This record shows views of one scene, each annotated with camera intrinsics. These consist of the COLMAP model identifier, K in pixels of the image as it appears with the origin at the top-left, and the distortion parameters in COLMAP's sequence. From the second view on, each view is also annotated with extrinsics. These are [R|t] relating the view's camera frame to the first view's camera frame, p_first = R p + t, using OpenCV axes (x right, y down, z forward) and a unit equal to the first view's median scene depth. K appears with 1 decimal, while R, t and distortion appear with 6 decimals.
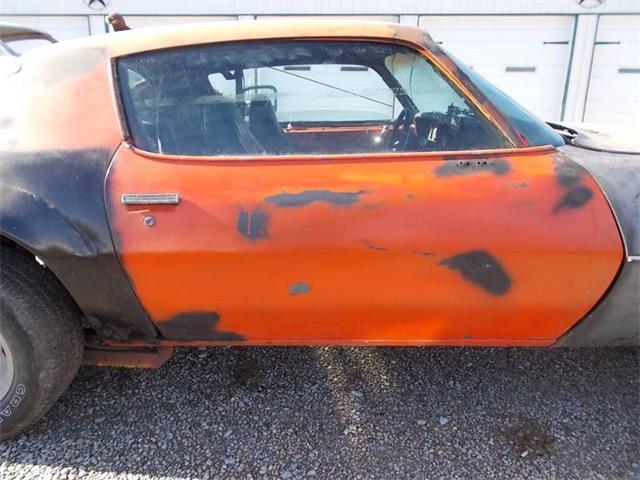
lens RADIAL K [[499.1, 0, 345.8], [0, 499.1, 217.2], [0, 0, 1]] dist [0.032712, -0.034548]
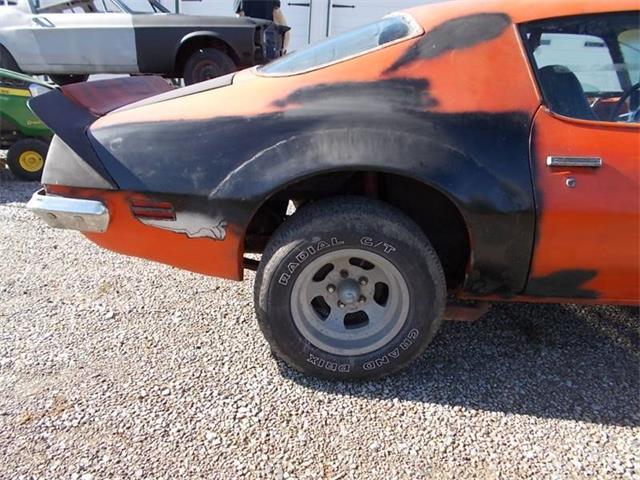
lens RADIAL K [[499.1, 0, 318.3], [0, 499.1, 220.5], [0, 0, 1]] dist [0.032712, -0.034548]
pose [[0.999175, 0.040363, 0.004394, -0.924764], [-0.040549, 0.997525, 0.057440, 0.048891], [-0.002065, -0.057570, 0.998339, -0.067349]]
